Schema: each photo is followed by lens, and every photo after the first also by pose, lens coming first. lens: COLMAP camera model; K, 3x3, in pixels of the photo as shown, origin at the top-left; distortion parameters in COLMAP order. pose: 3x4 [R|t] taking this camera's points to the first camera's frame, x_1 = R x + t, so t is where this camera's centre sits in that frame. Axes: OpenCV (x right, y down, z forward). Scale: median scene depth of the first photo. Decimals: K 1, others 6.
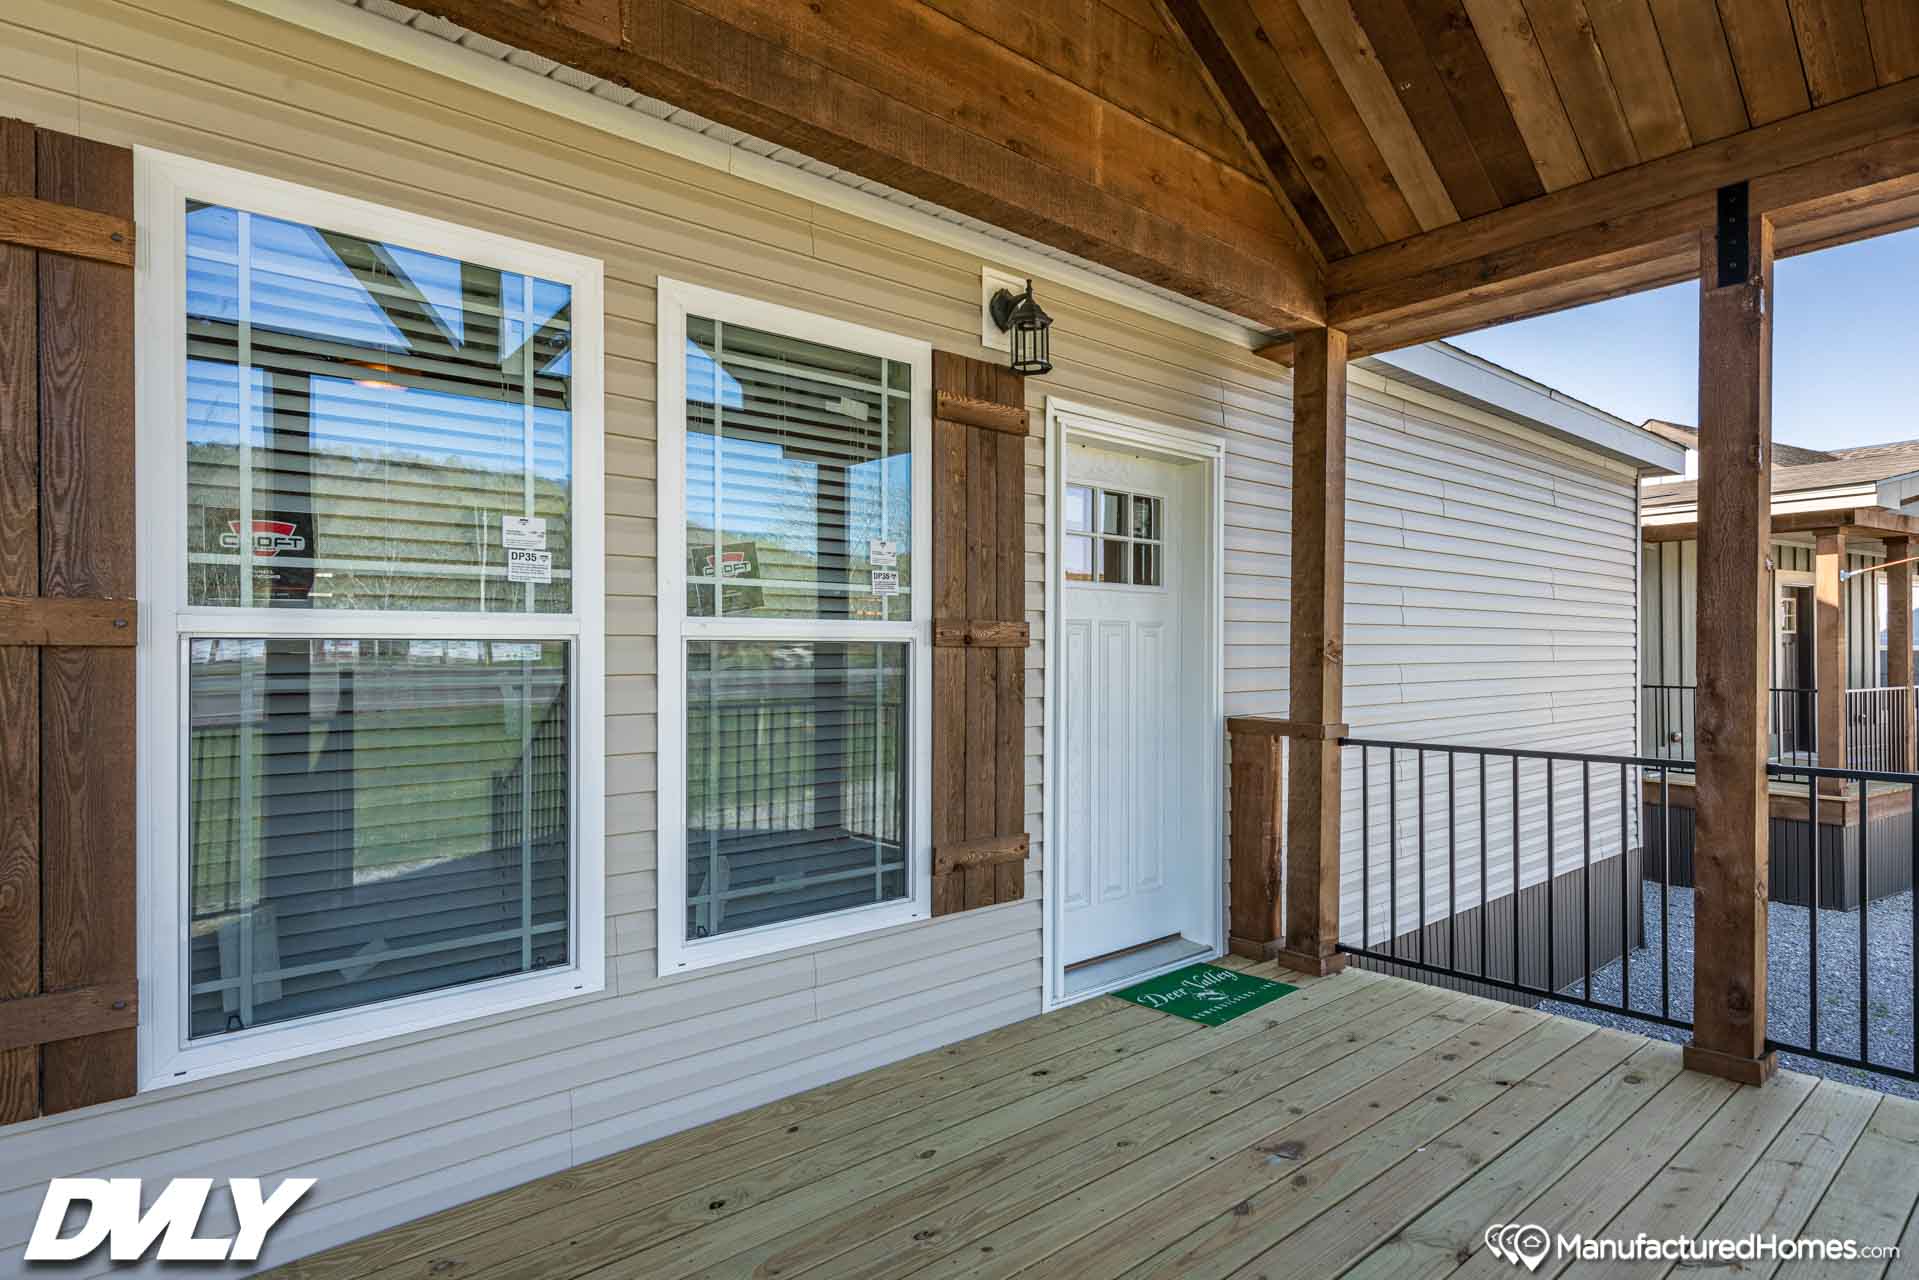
lens RADIAL K [[1031.5, 0, 955.1], [0, 1031.5, 645.2], [0, 0, 1]] dist [-0.000095, -0.000738]
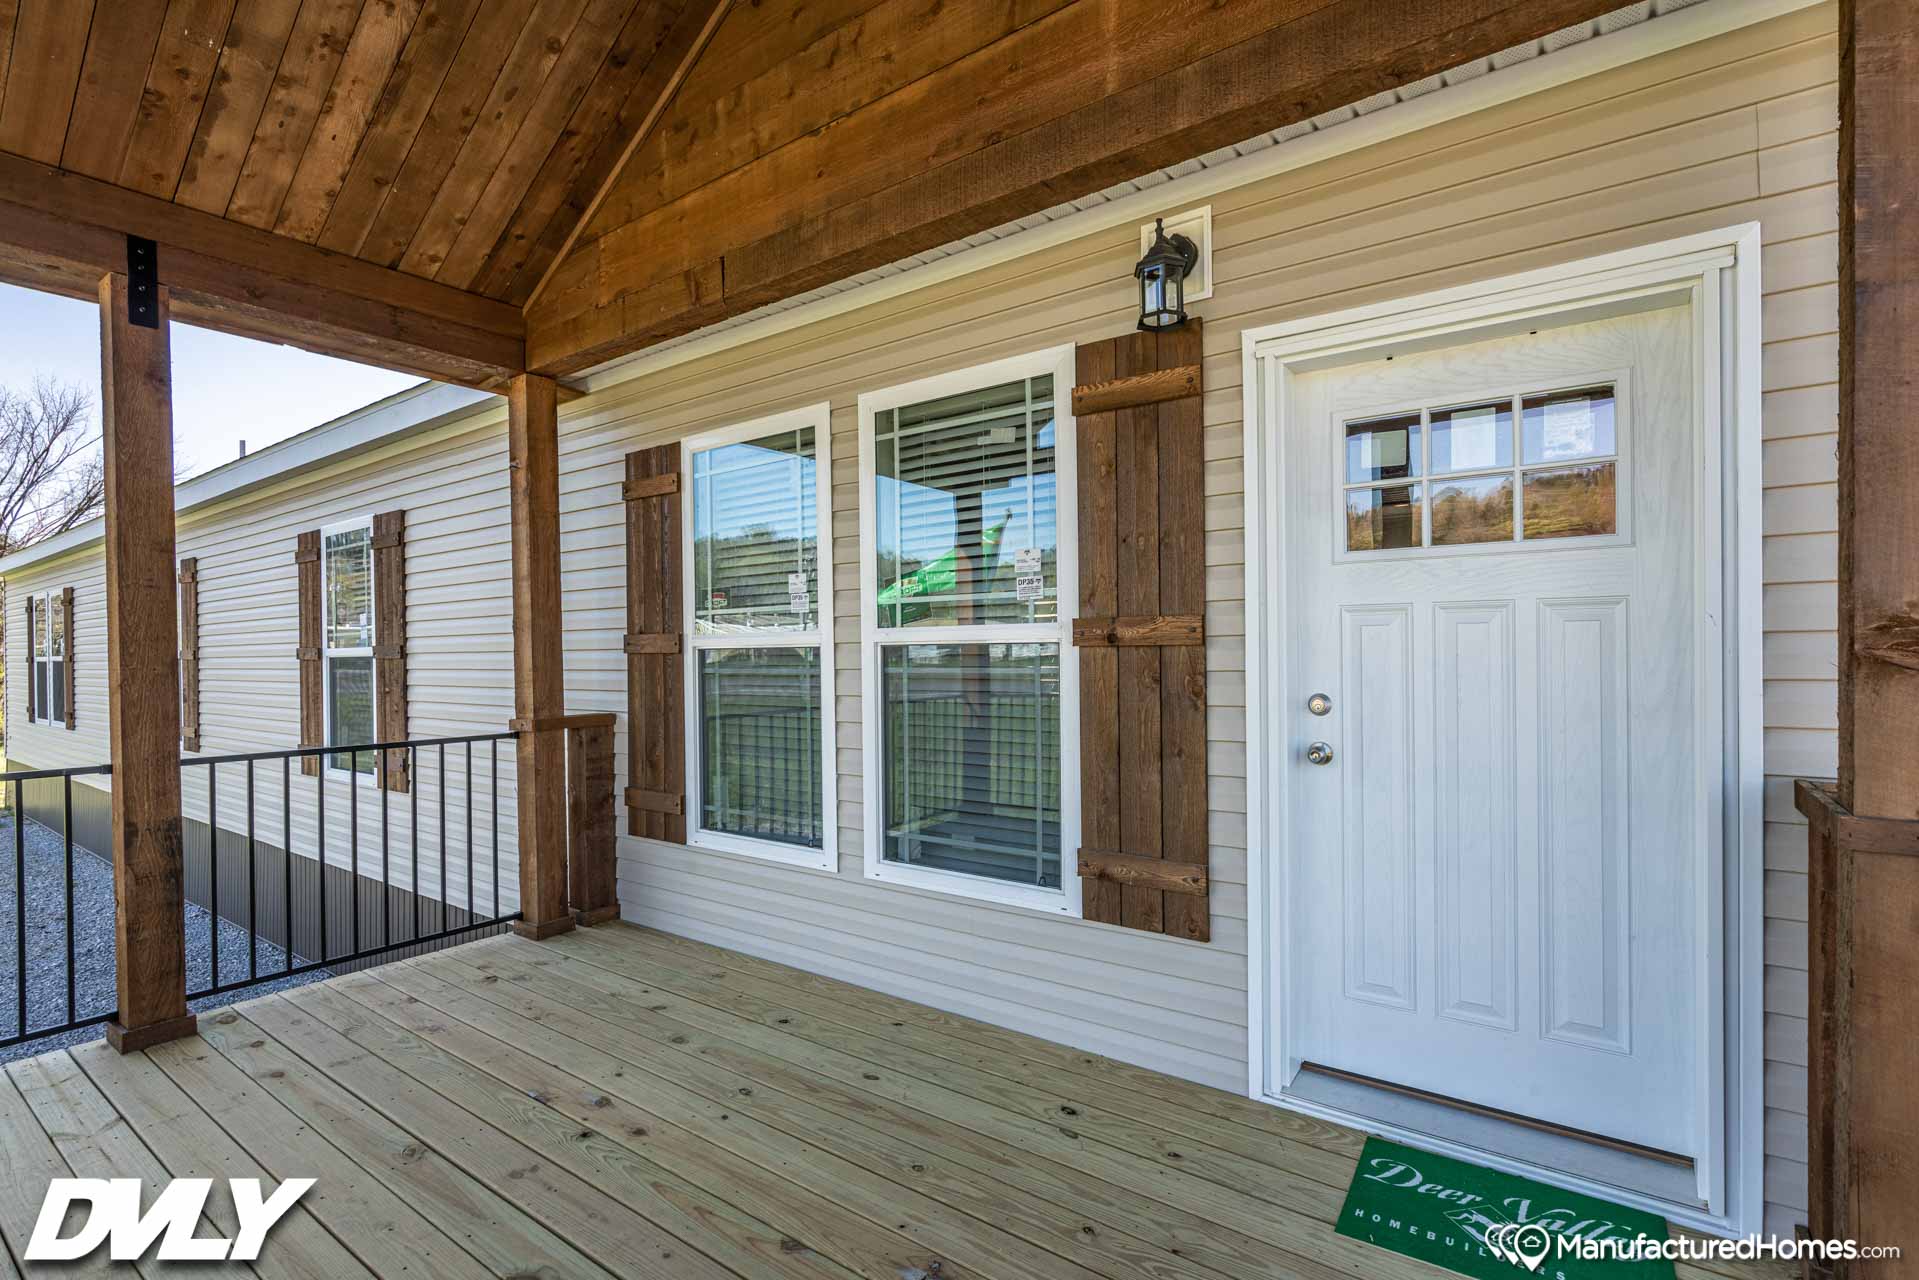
lens RADIAL K [[893.2, 0, 955.6], [0, 893.2, 647.6], [0, 0, 1]] dist [-0.002754, 0.000604]
pose [[0.225883, -0.004730, -0.974143, 0.820560], [0.018388, 0.999831, -0.000591, 0.000752], [0.973981, -0.017779, 0.225931, 0.715605]]
